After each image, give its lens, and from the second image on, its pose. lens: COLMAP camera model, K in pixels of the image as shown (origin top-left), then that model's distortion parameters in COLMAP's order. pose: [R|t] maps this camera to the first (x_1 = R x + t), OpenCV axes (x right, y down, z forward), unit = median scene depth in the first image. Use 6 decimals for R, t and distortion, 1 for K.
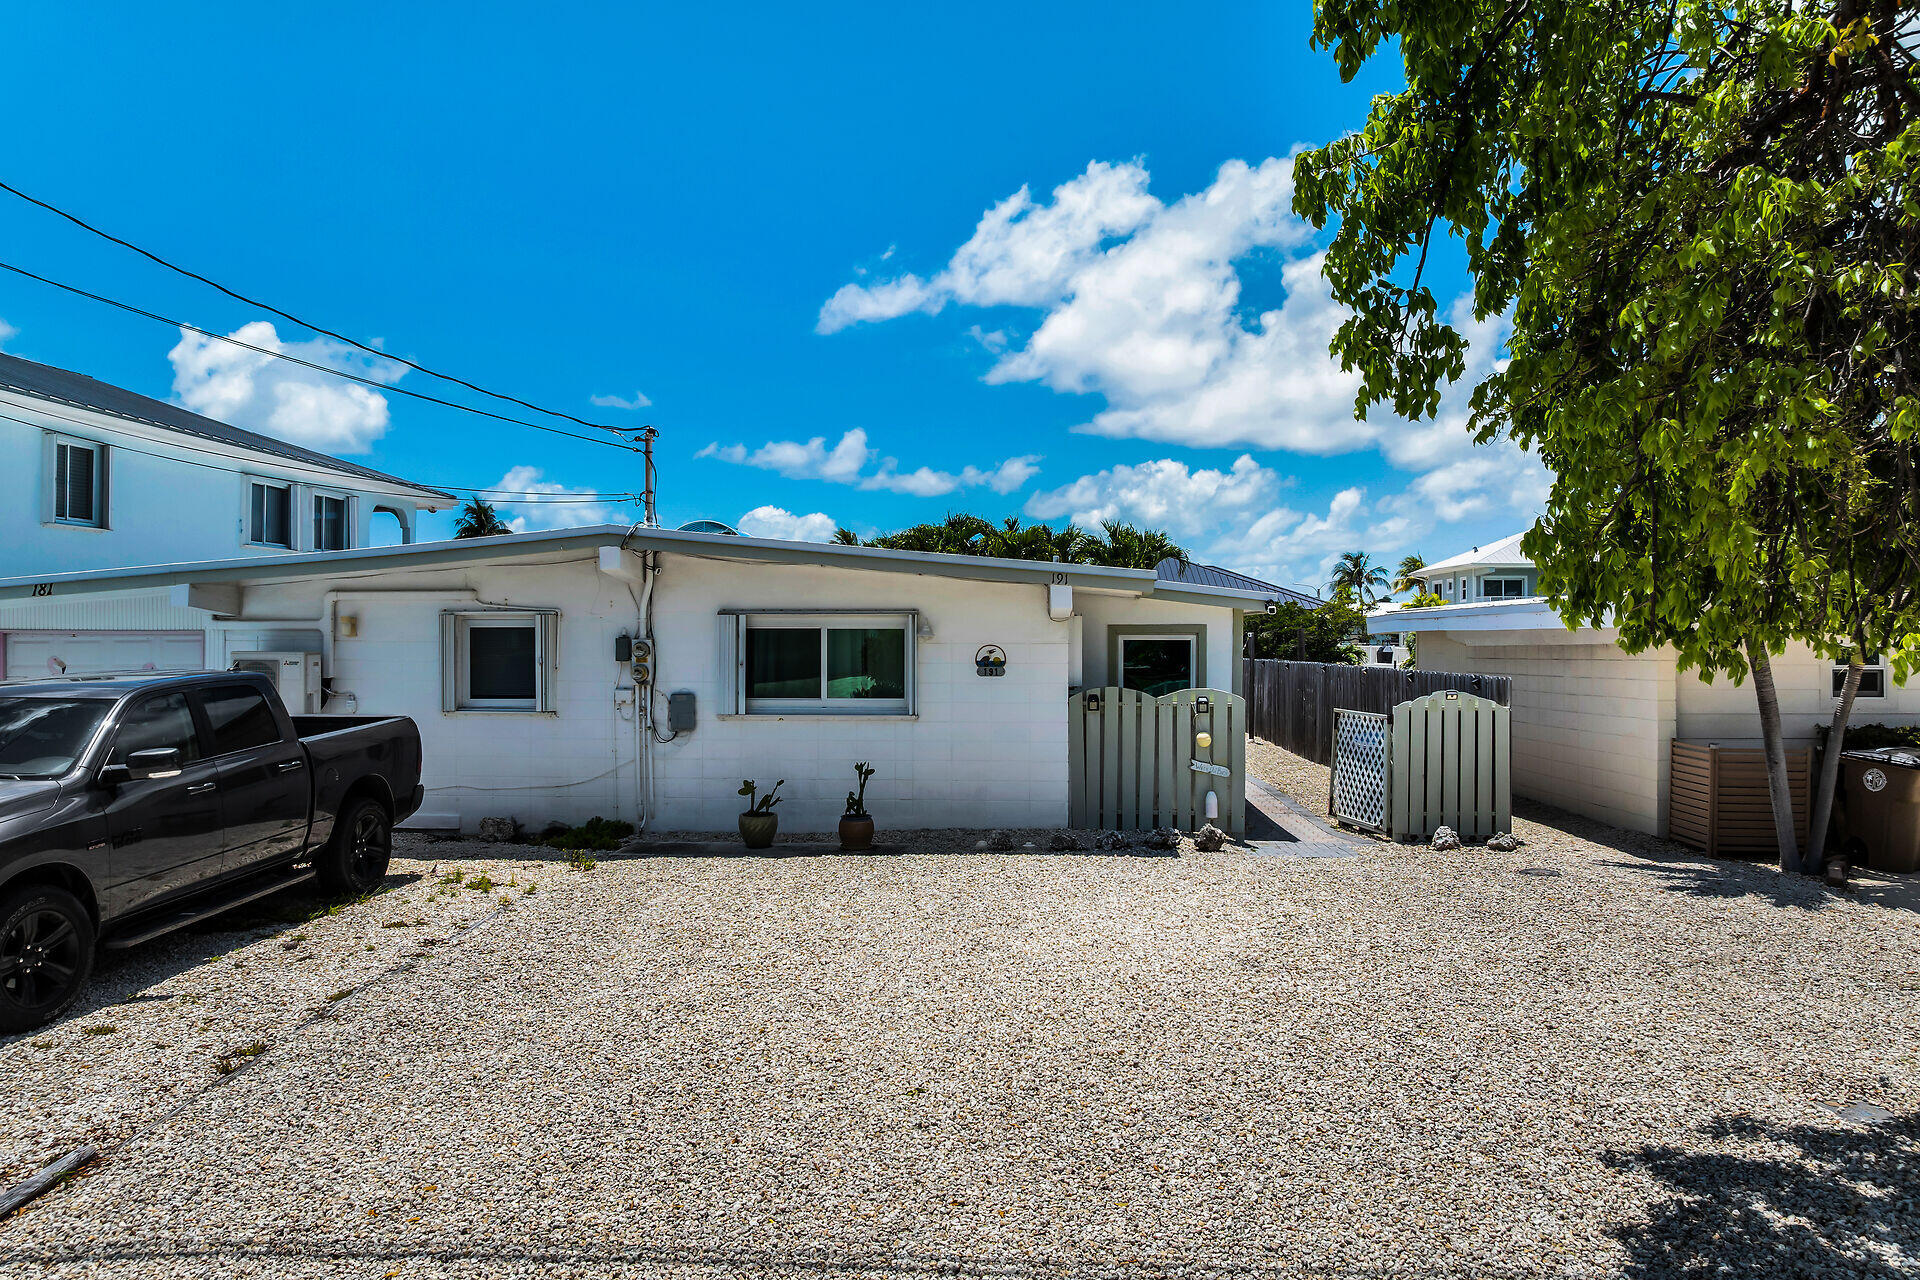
lens RADIAL K [[1364.5, 0, 963.7], [0, 1364.5, 626.7], [0, 0, 1]] dist [-0.034236, -0.004553]
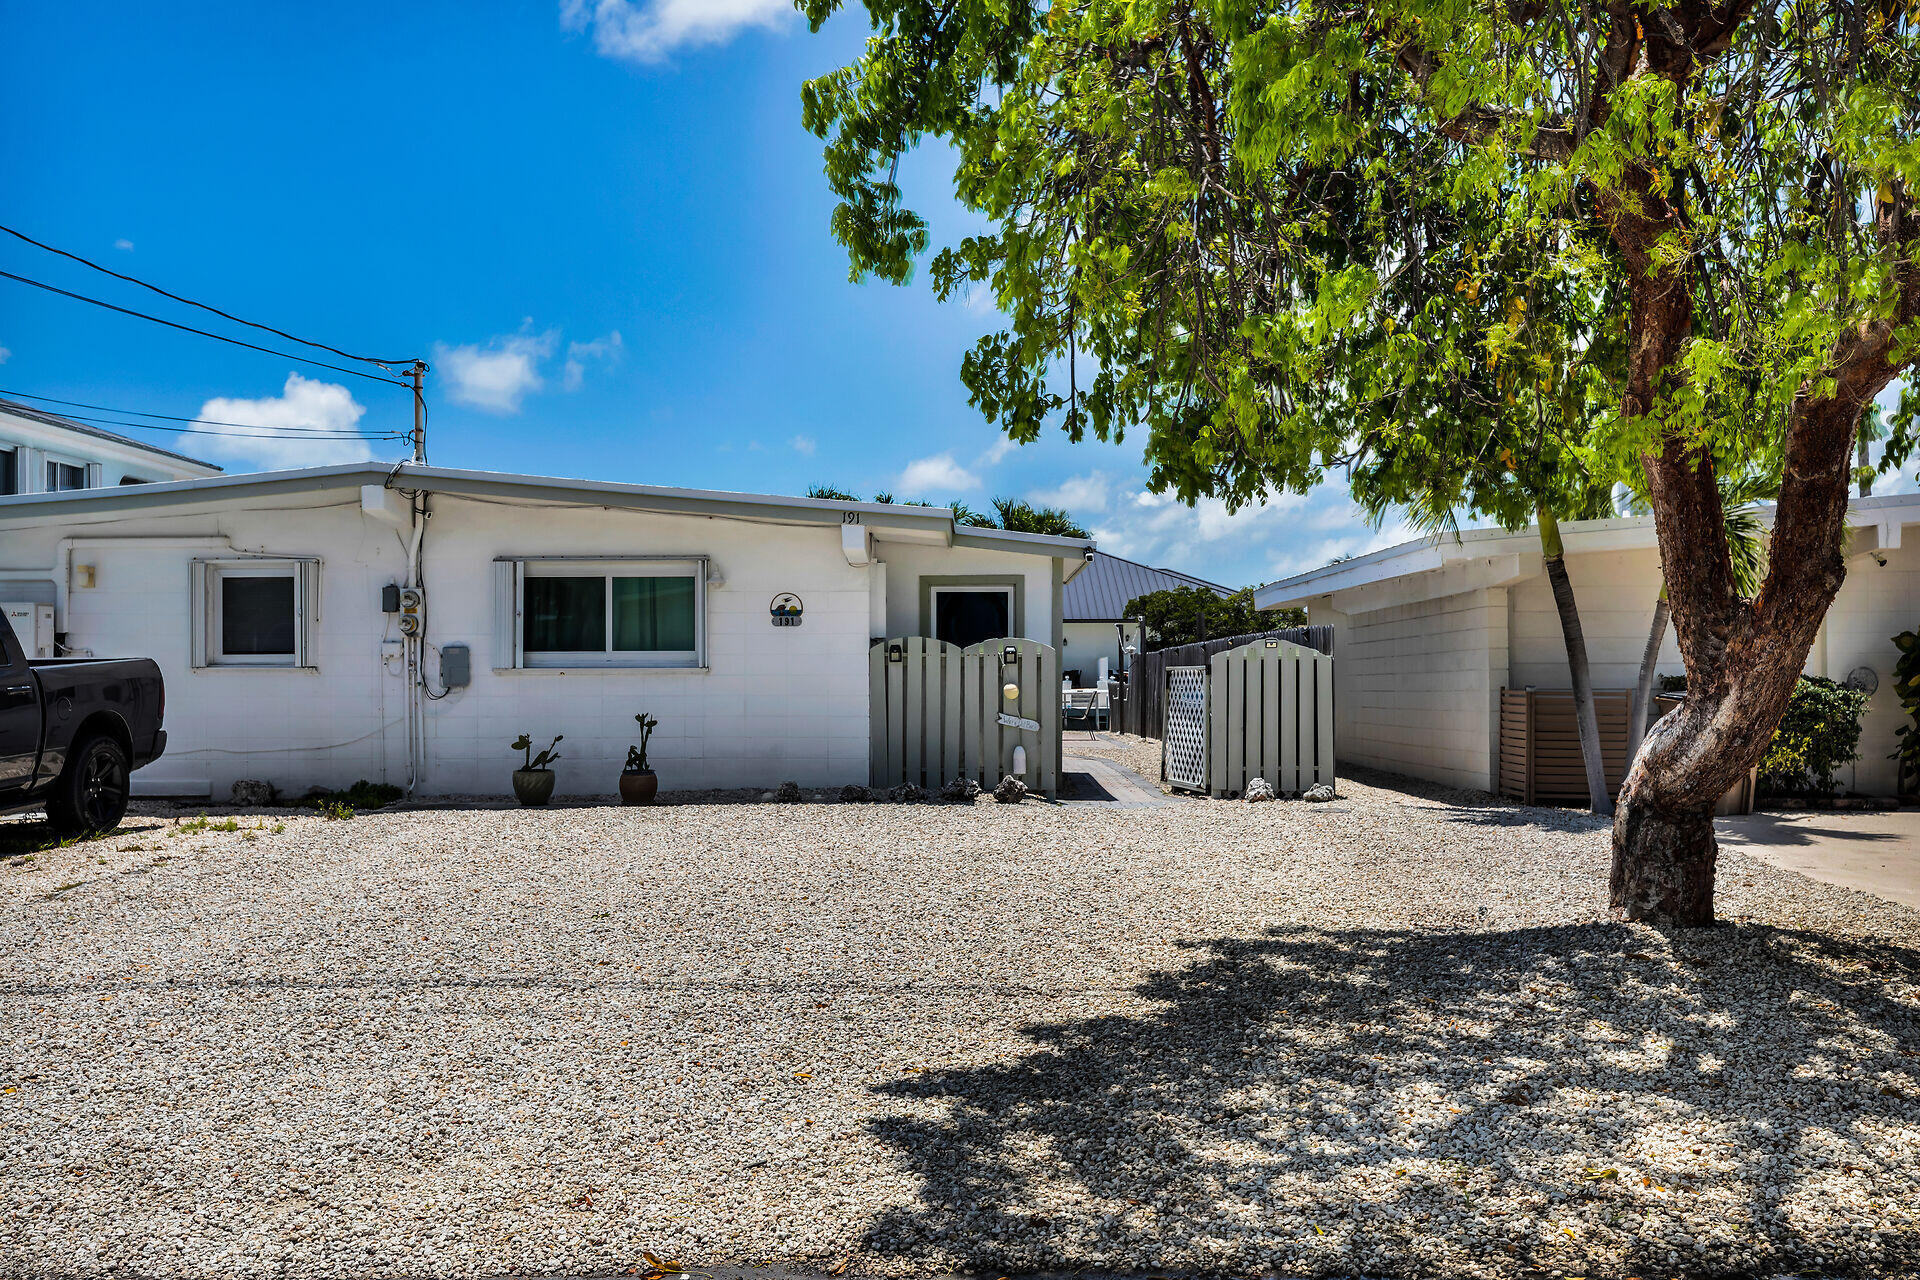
lens RADIAL K [[1714.2, 0, 960.0], [0, 1714.2, 640.0], [0, 0, 1]] dist [-0.011222, 0.038536]
pose [[0.999117, -0.003709, 0.041854, 0.089804], [0.004192, 0.999926, -0.011449, 0.059745], [-0.041809, 0.011614, 0.999058, -0.185361]]
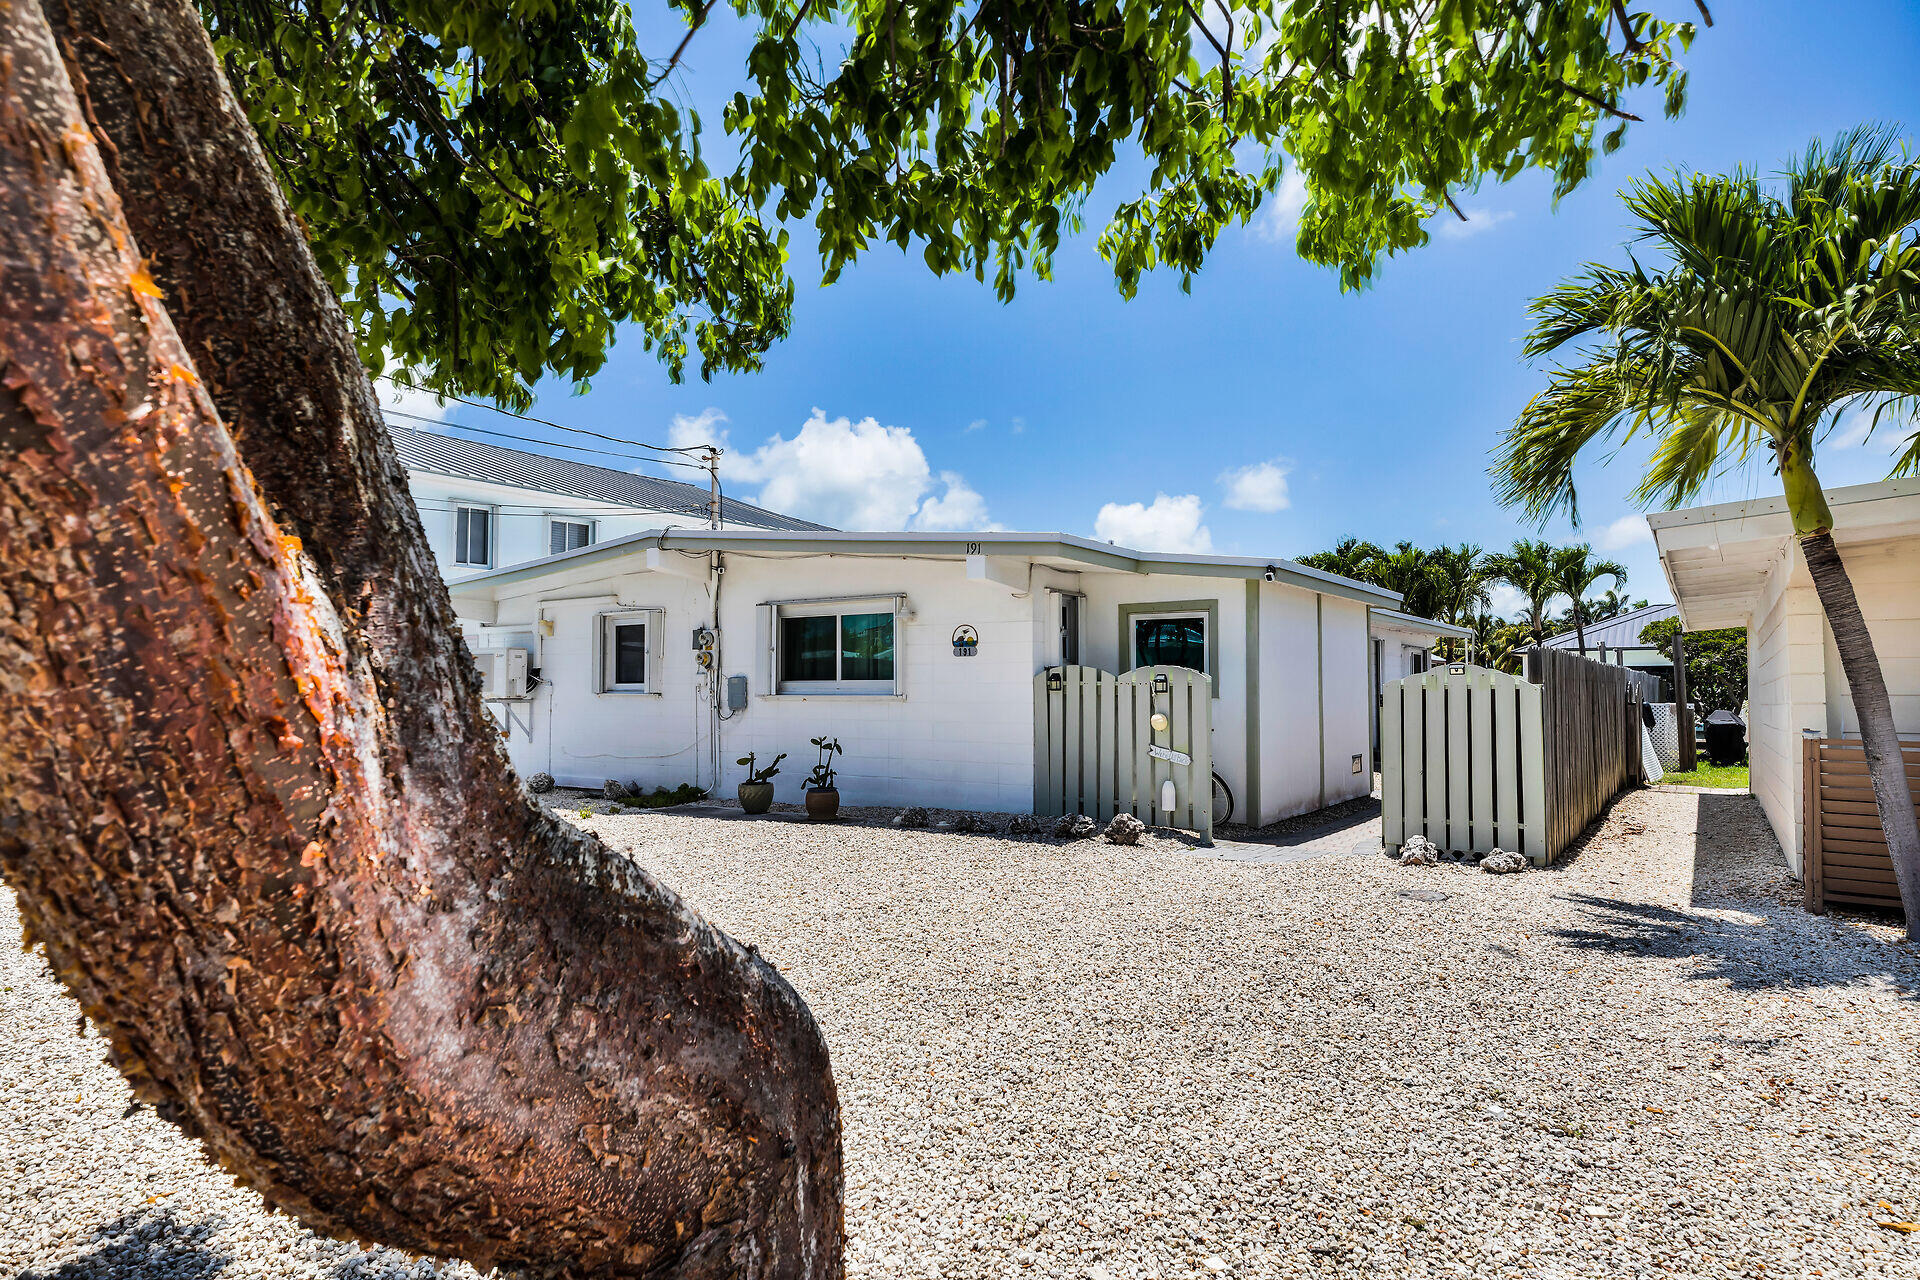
lens RADIAL K [[1117.4, 0, 960.0], [0, 1117.4, 640.0], [0, 0, 1]] dist [-0.000234, -0.000209]
pose [[0.854980, -0.025641, -0.518026, 0.438325], [0.006578, 0.999233, -0.038603, 0.055673], [0.518619, 0.029598, 0.854493, 0.302582]]
